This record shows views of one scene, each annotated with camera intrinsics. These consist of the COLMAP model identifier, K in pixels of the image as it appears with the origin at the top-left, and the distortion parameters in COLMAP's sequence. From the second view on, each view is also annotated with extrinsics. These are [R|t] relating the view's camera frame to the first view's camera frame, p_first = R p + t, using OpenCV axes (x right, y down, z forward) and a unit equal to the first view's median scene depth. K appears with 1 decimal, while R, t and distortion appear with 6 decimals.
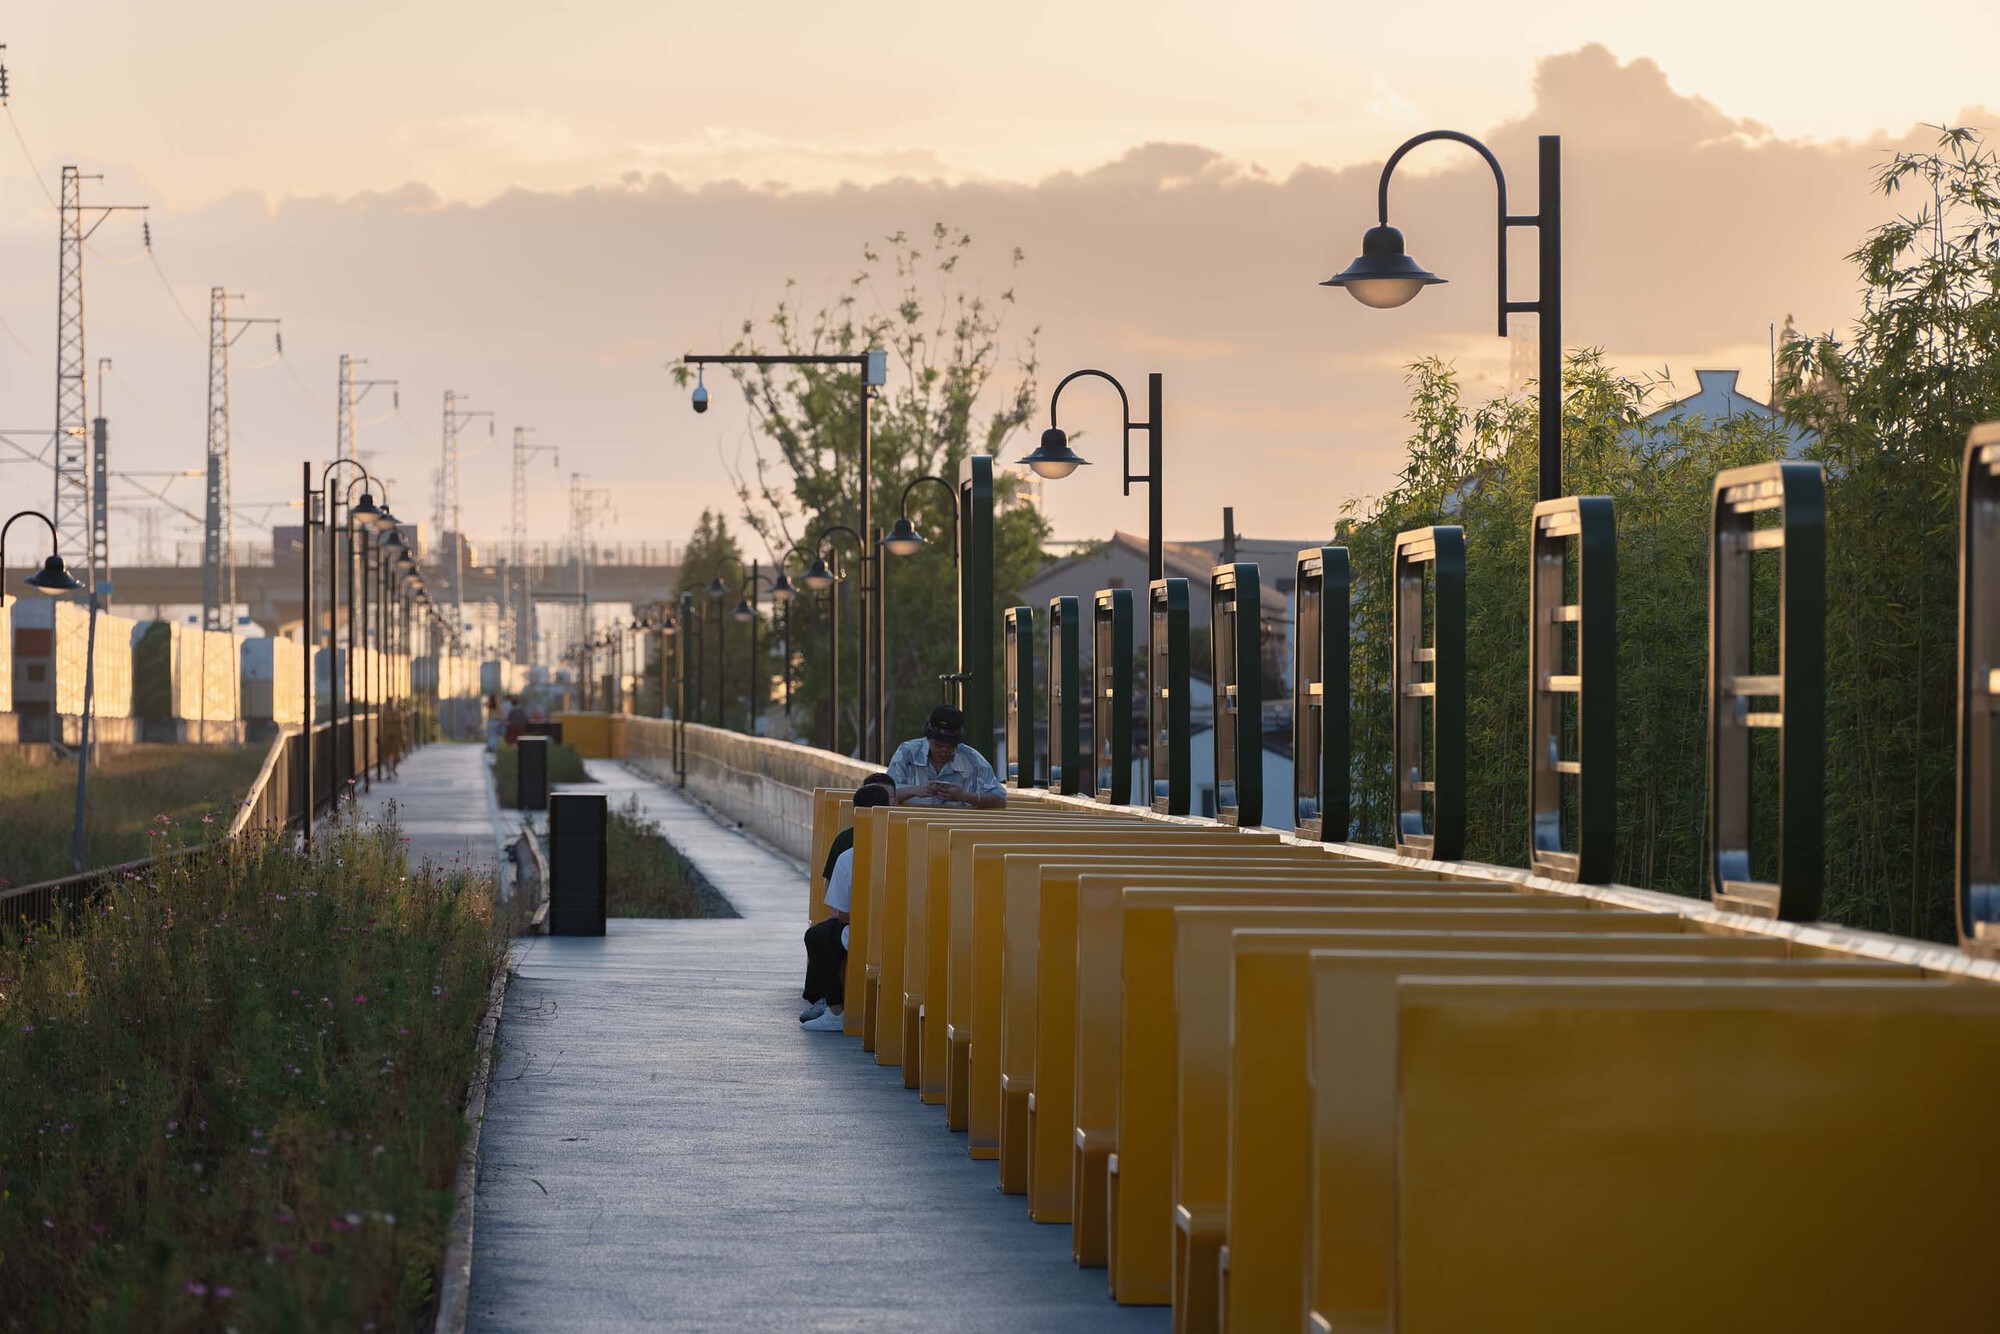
lens RADIAL K [[9308.6, 0, 1001.5], [0, 9308.6, 322.6], [0, 0, 1]] dist [-2.924392, 109.473547]
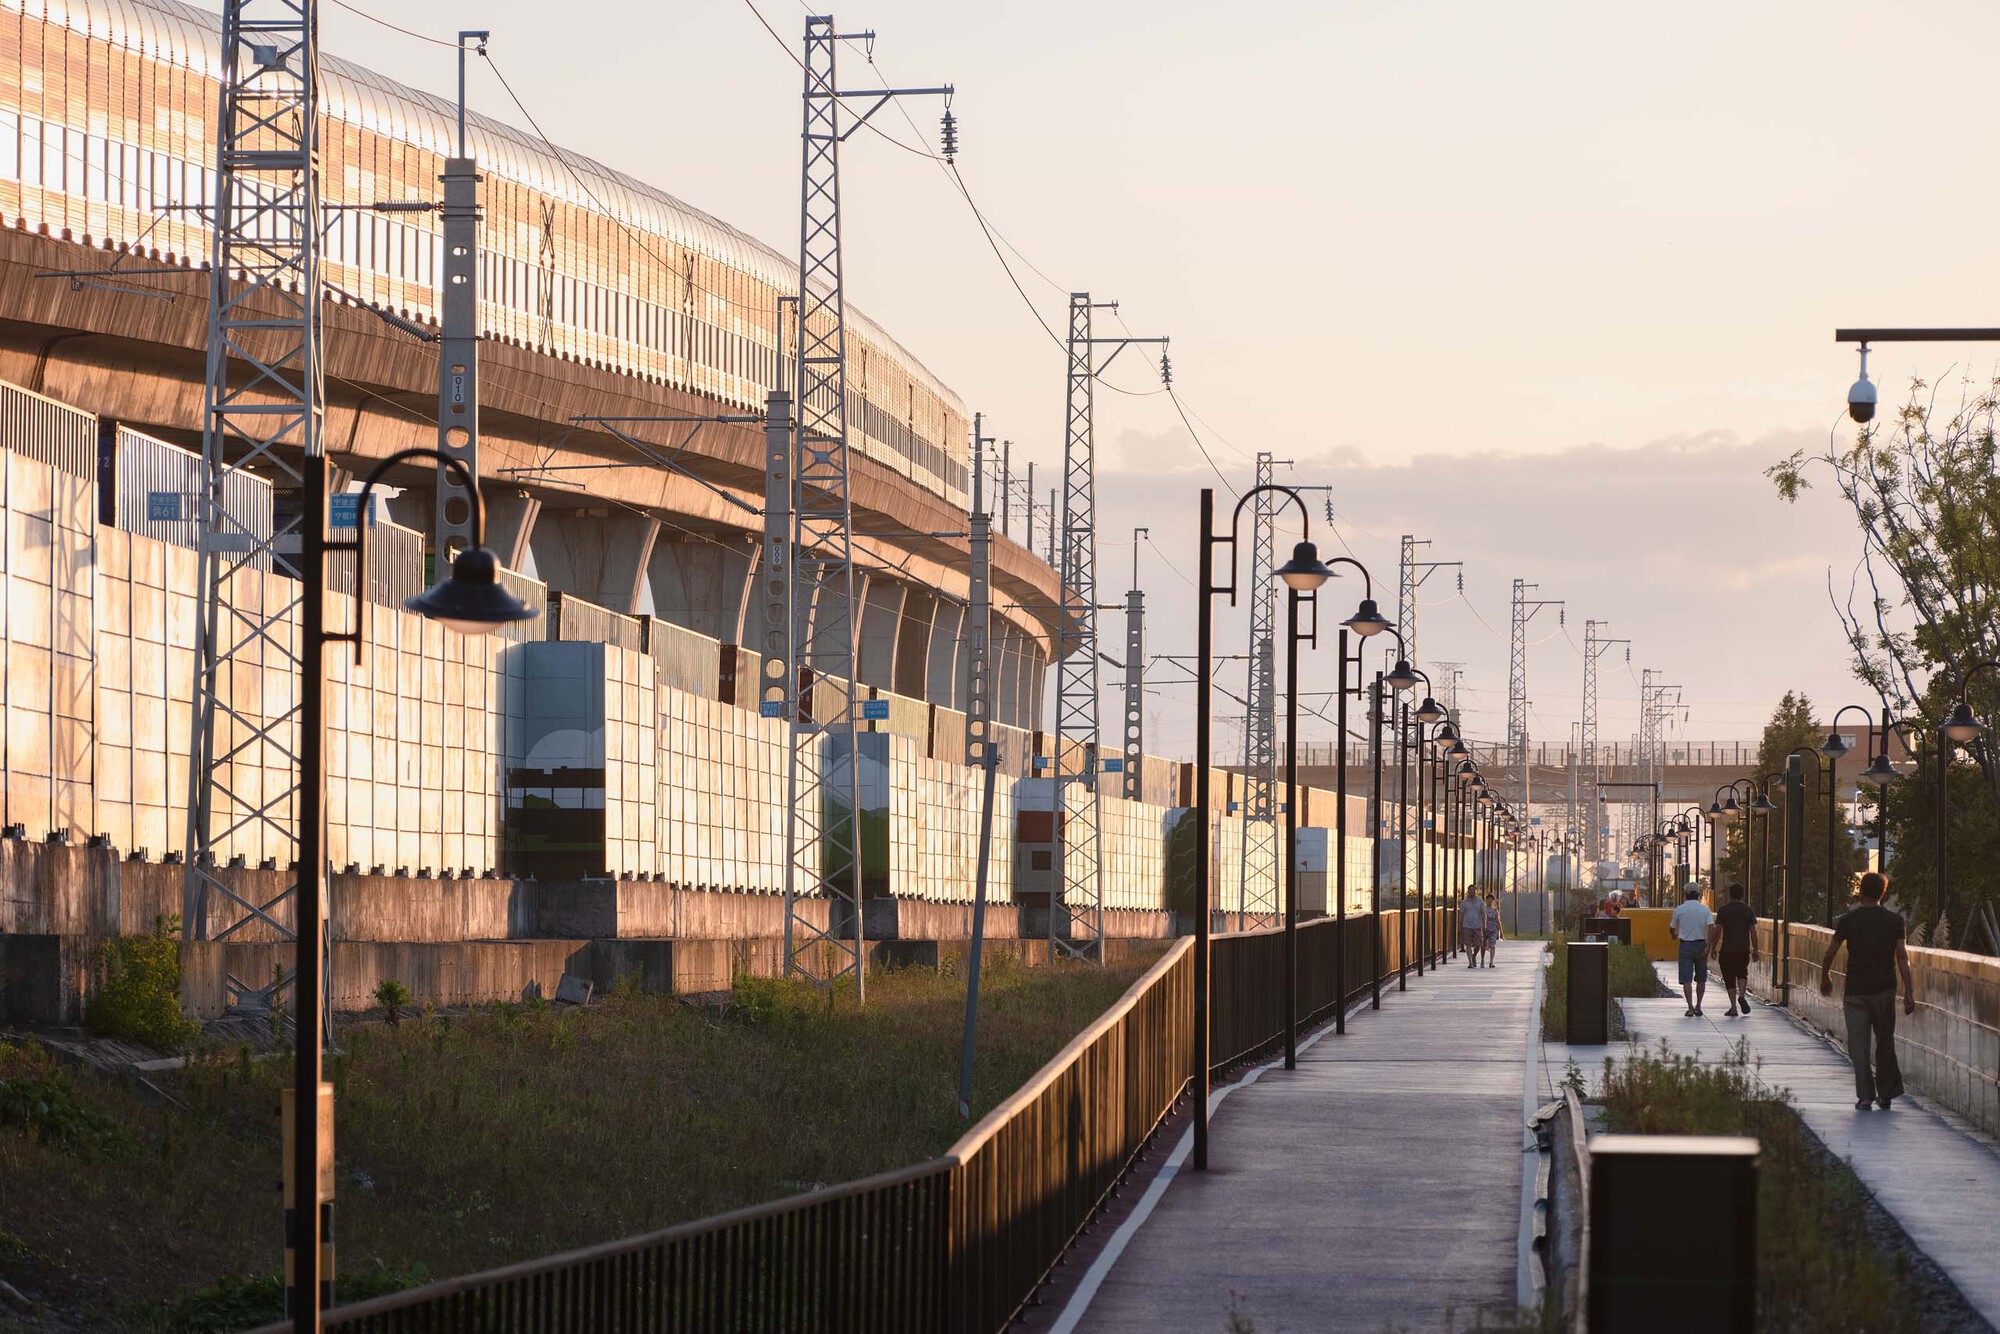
lens RADIAL K [[8229.7, 0, 1000.0], [0, 8229.7, 667.0], [0, 0, 1]] dist [0.005110, -2.127554]
pose [[0.992241, 0.008685, -0.124023, -0.009478], [-0.007052, 0.999883, 0.013604, 0.008442], [0.124126, -0.012624, 0.992186, 0.198855]]
